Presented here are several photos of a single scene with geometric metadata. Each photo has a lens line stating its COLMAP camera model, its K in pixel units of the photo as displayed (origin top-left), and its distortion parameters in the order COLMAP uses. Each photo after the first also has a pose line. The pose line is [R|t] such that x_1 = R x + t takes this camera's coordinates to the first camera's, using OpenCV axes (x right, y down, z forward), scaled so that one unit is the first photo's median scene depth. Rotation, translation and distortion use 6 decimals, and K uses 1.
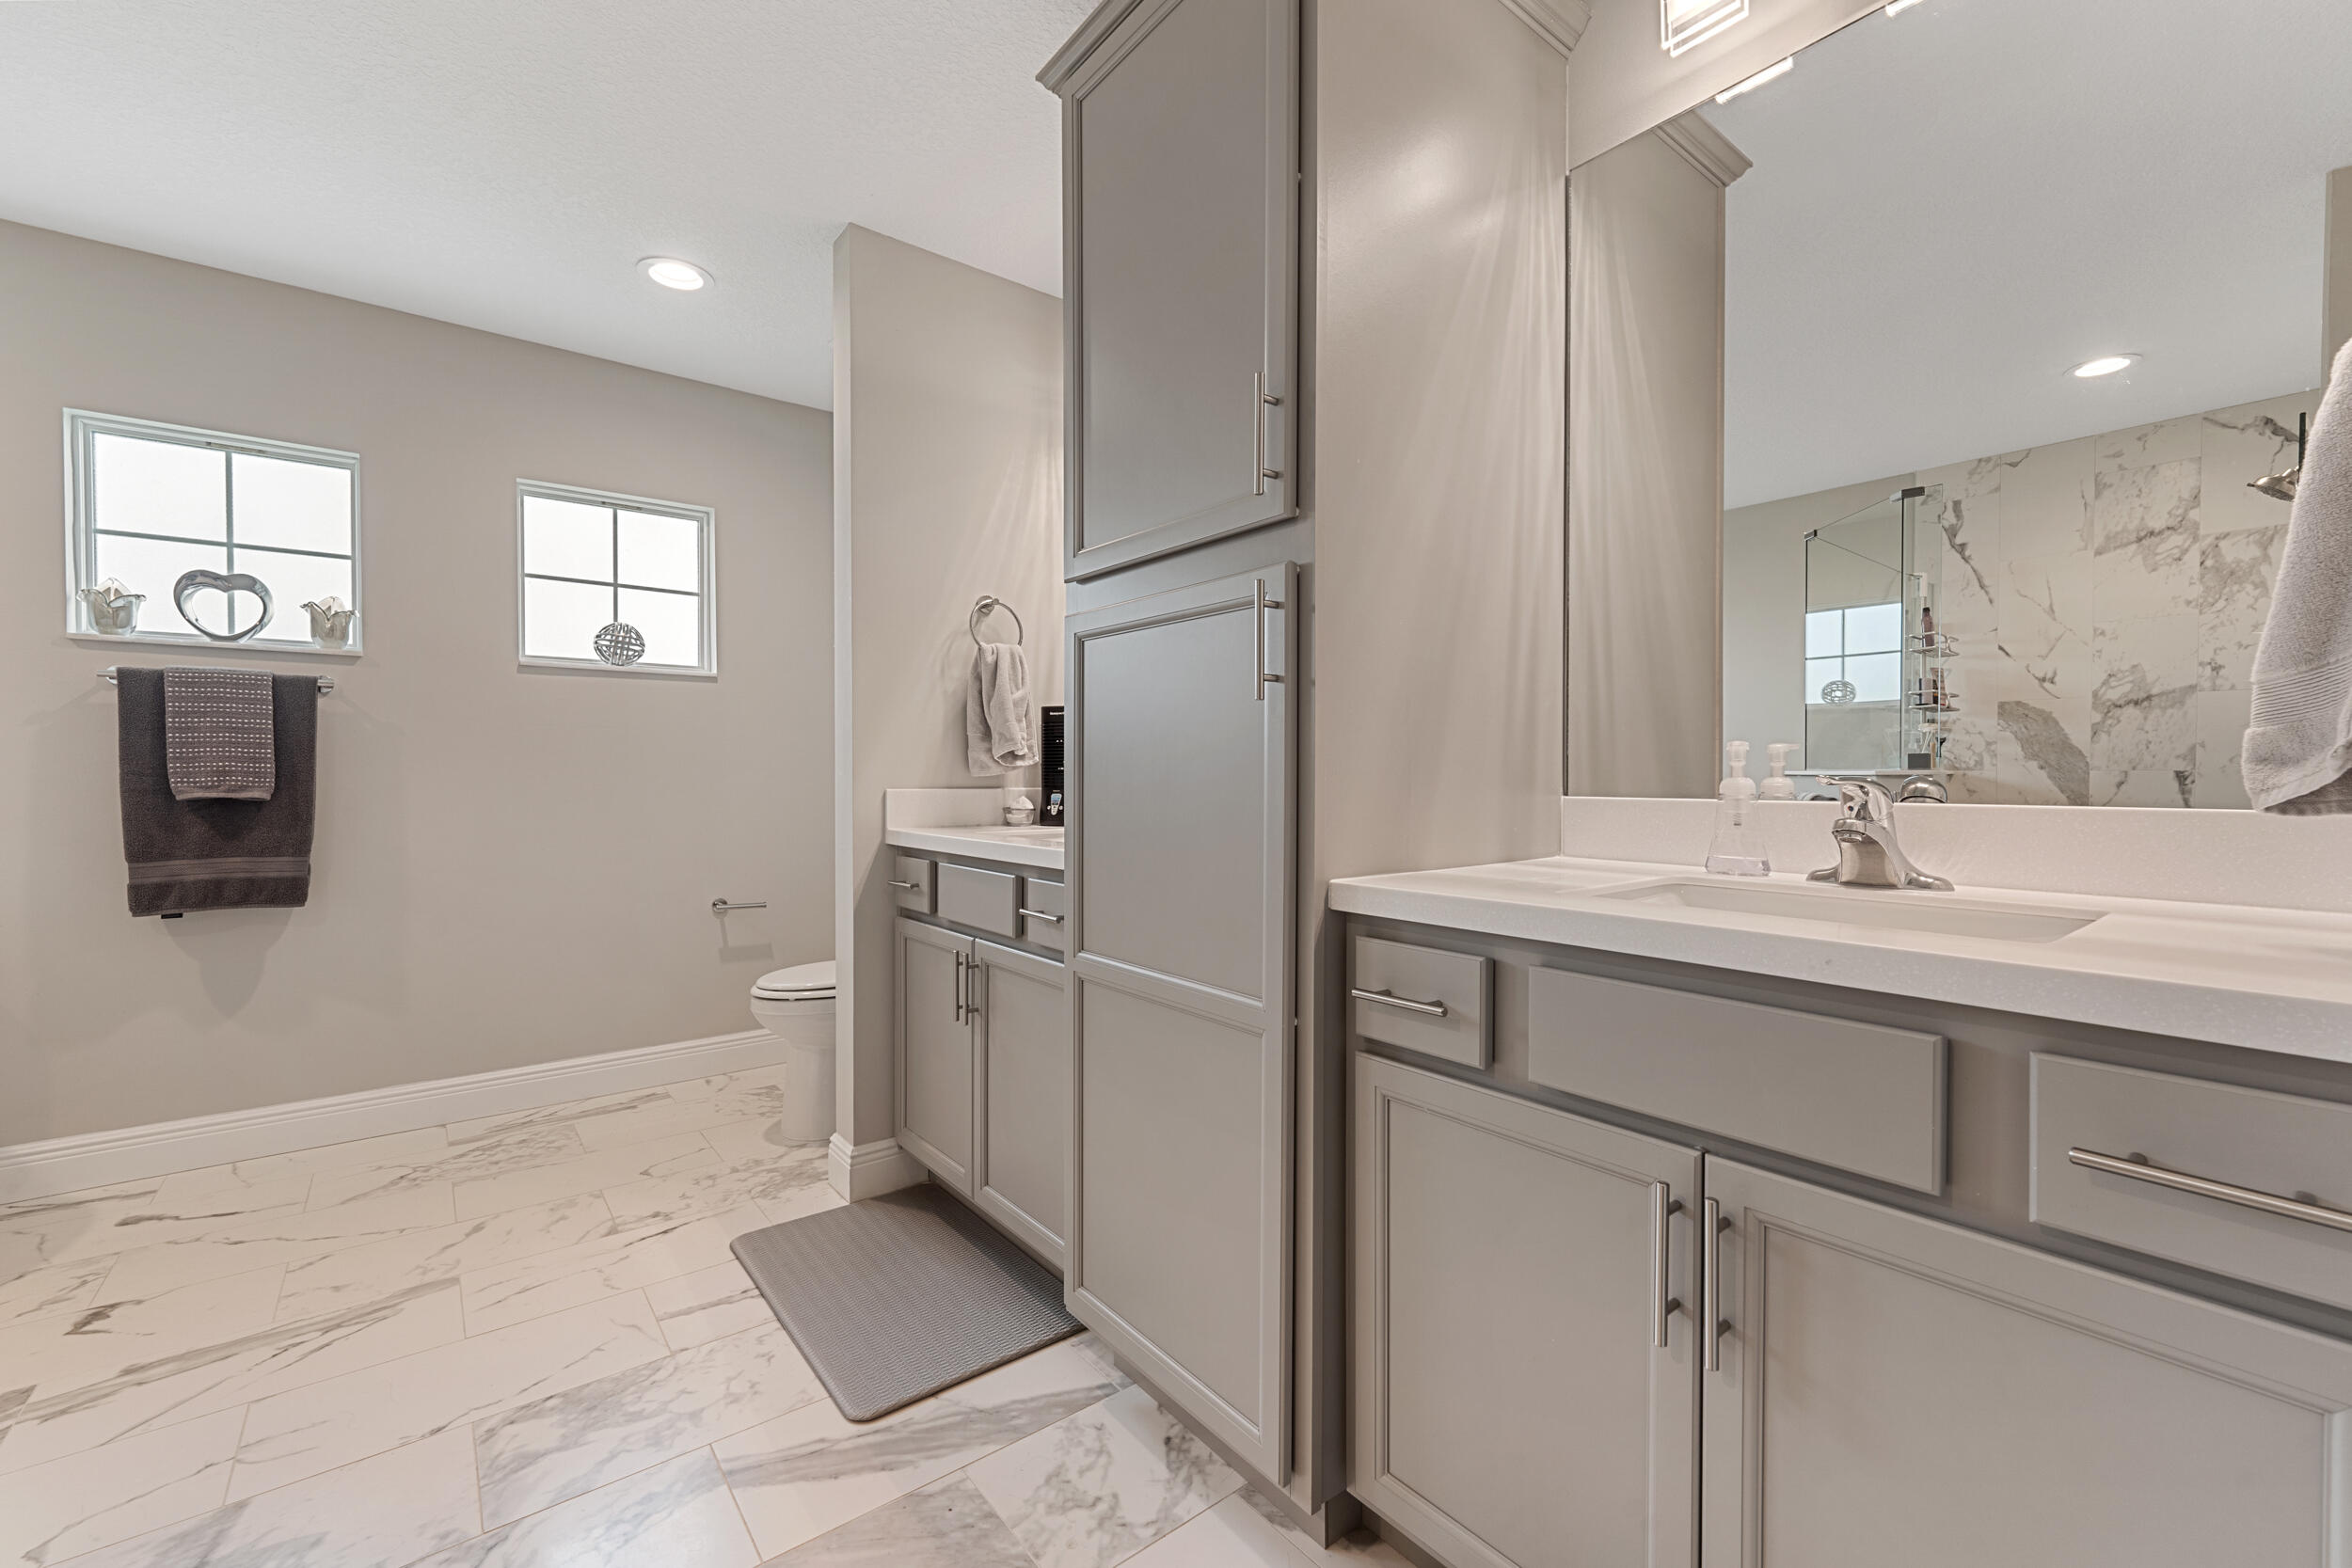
lens RADIAL K [[961.5, 0, 1169.4], [0, 961.5, 793.7], [0, 0, 1]] dist [-0.003286, 0.000298]
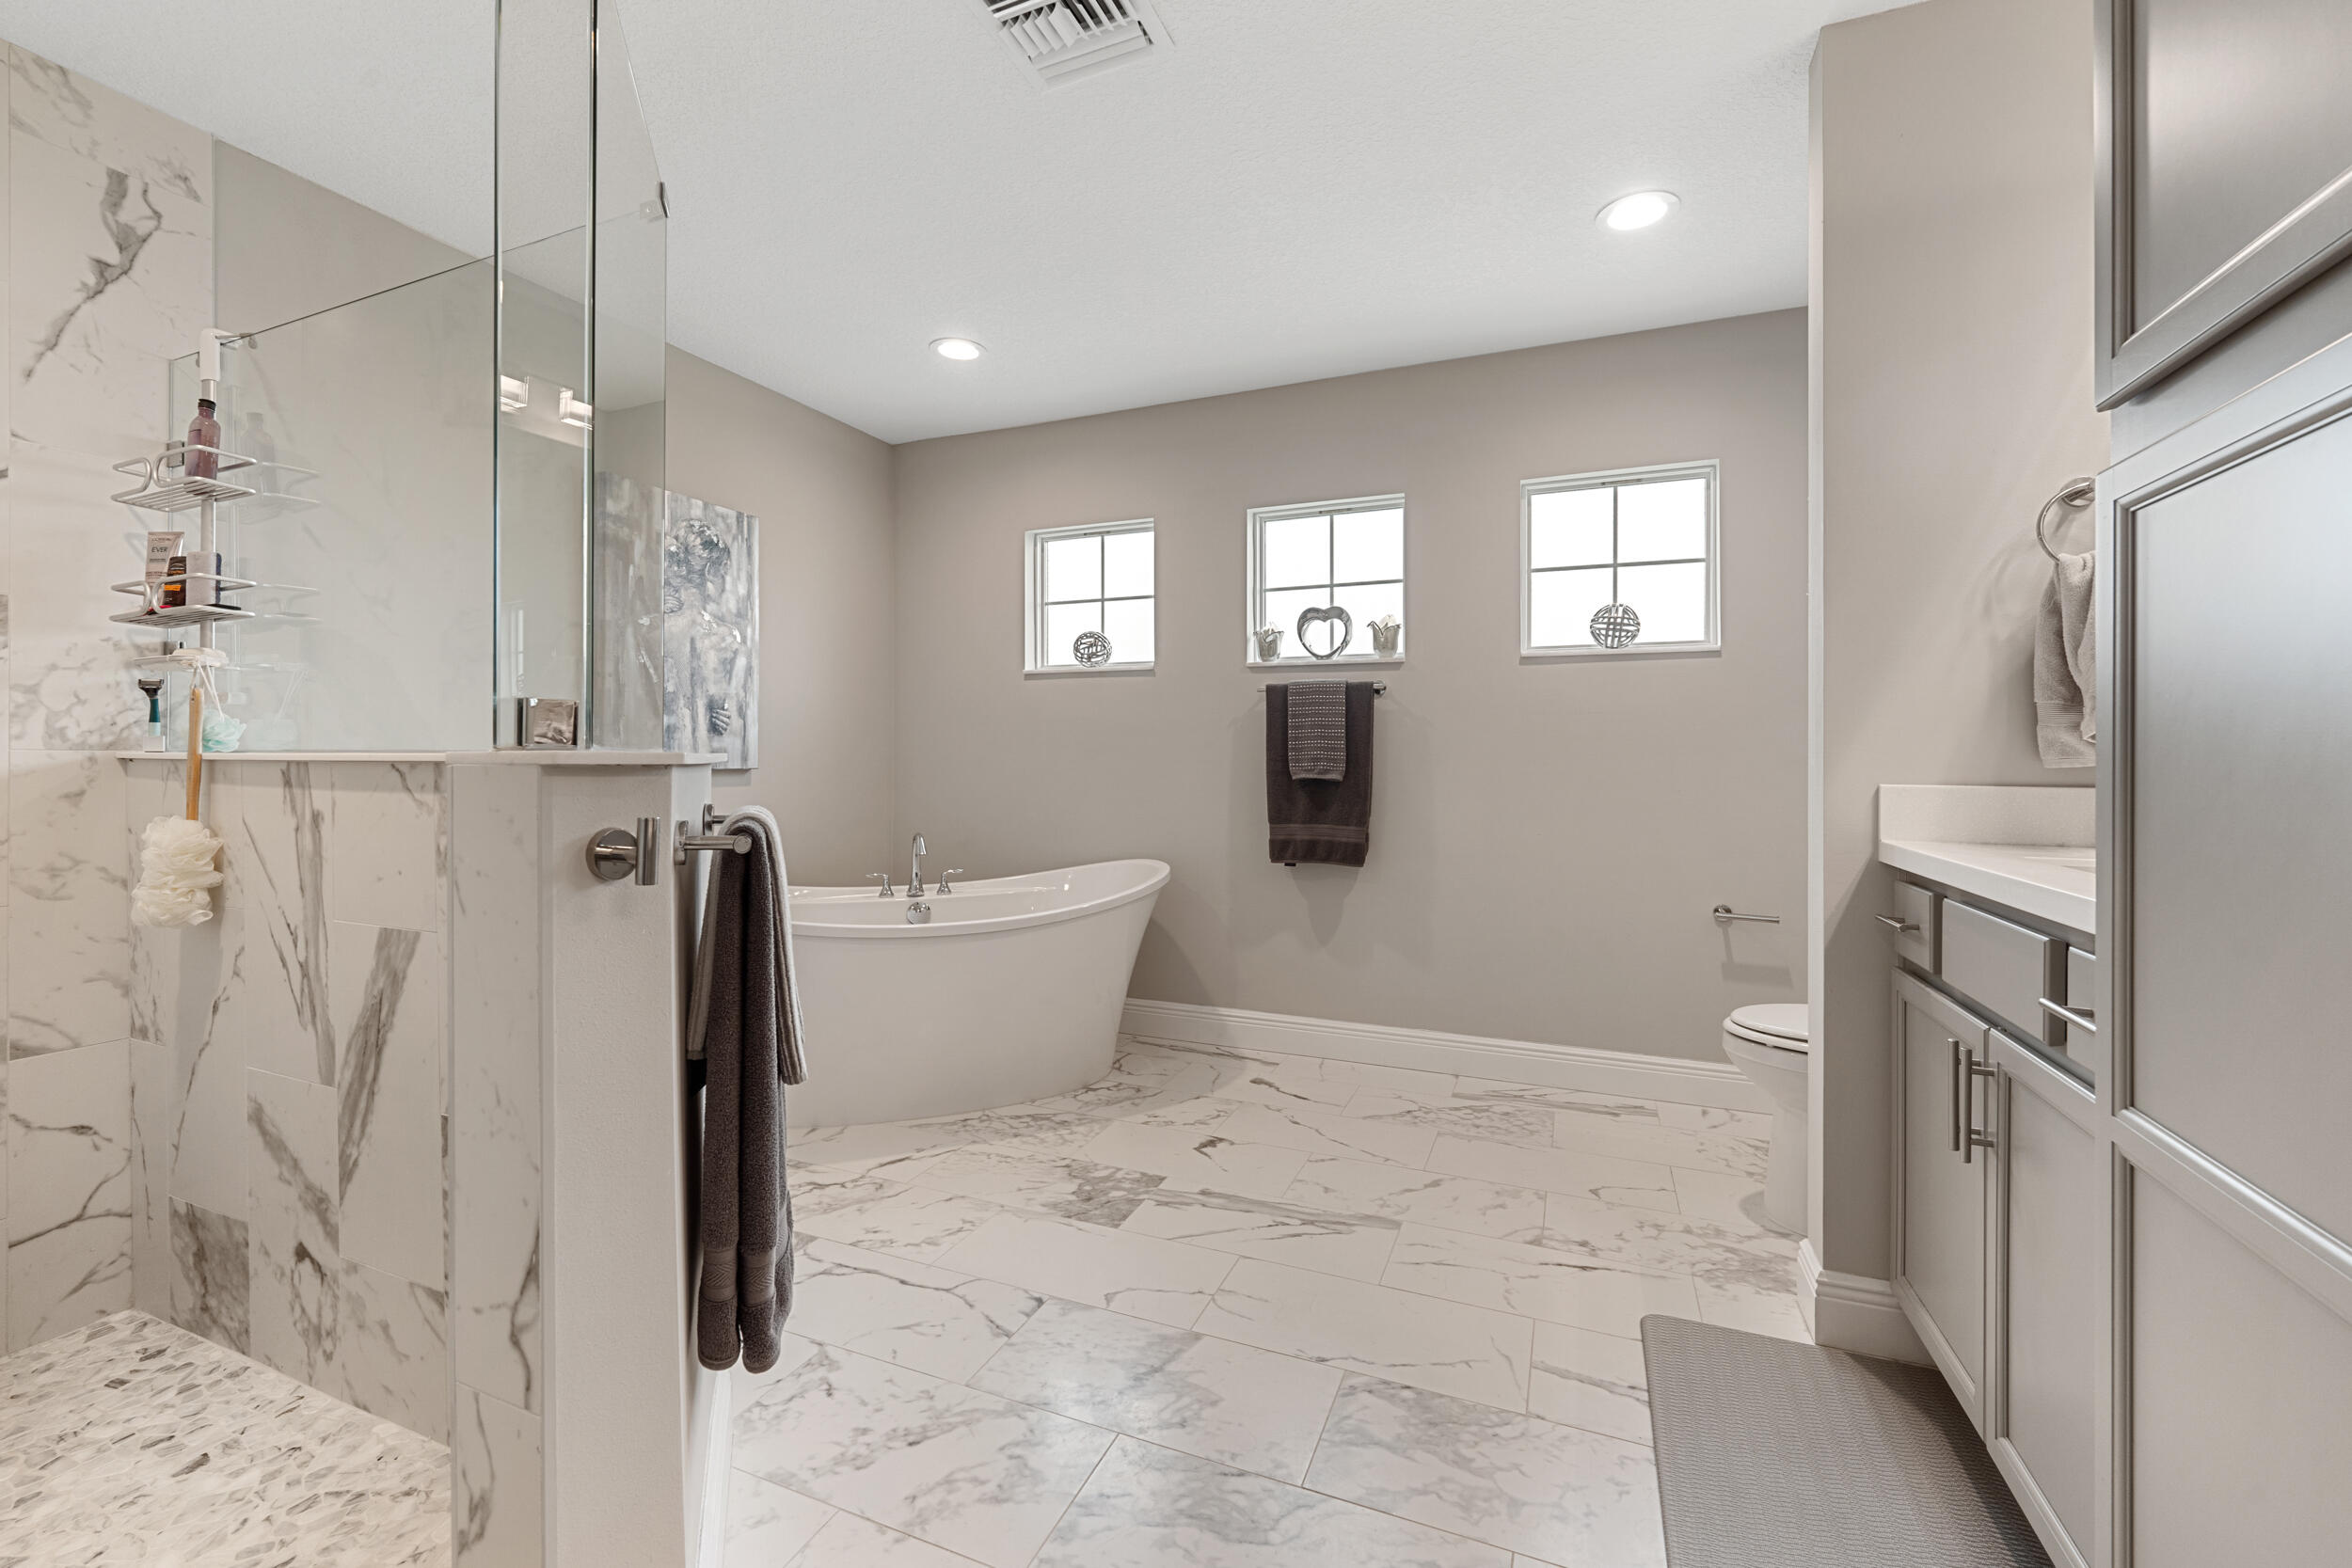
lens RADIAL K [[961.5, 0, 1170.6], [0, 961.5, 759.4], [0, 0, 1]] dist [-0.003286, 0.000298]
pose [[0.478632, 0.002099, -0.878013, 0.074278], [-0.020469, 0.999752, -0.008768, -0.006222], [0.877777, 0.022169, 0.478557, 0.193797]]
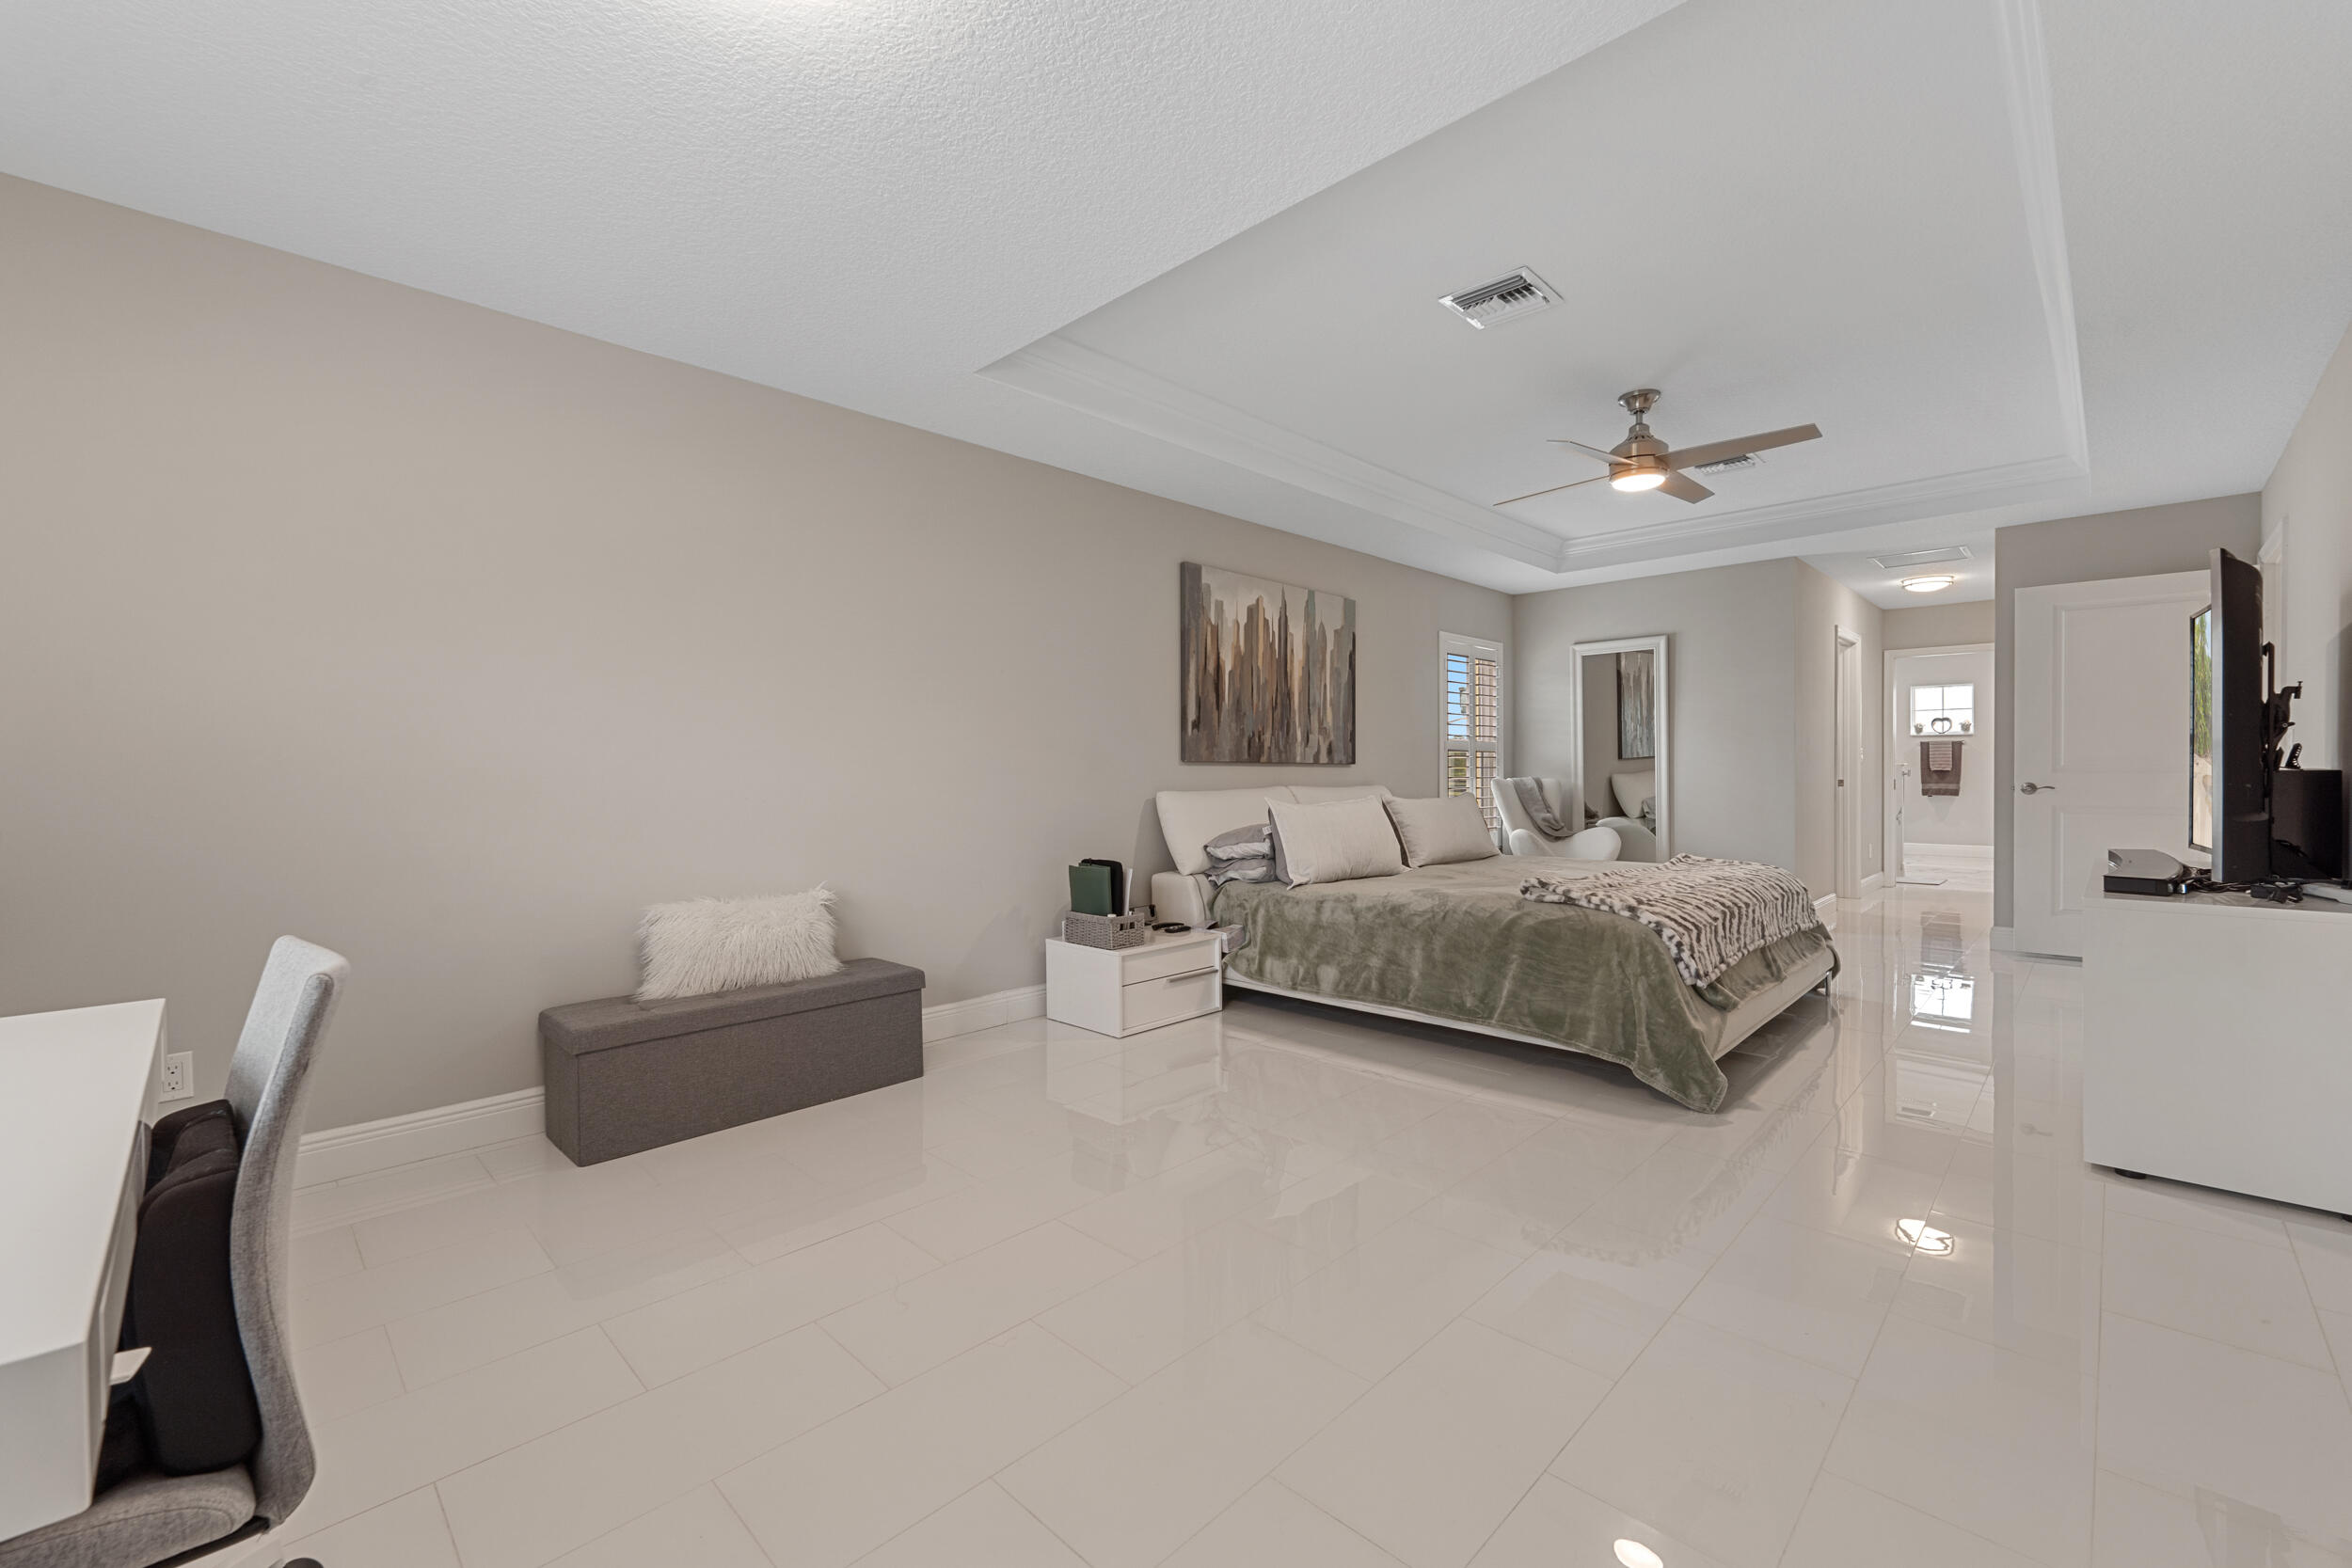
lens RADIAL K [[961.5, 0, 1163.3], [0, 961.5, 777.1], [0, 0, 1]] dist [-0.003286, 0.000298]
pose [[0.121426, 0.002533, -0.992597, 2.961680], [-0.012823, 0.999917, 0.000983, 0.079544], [0.992518, 0.012609, 0.121448, -3.087438]]
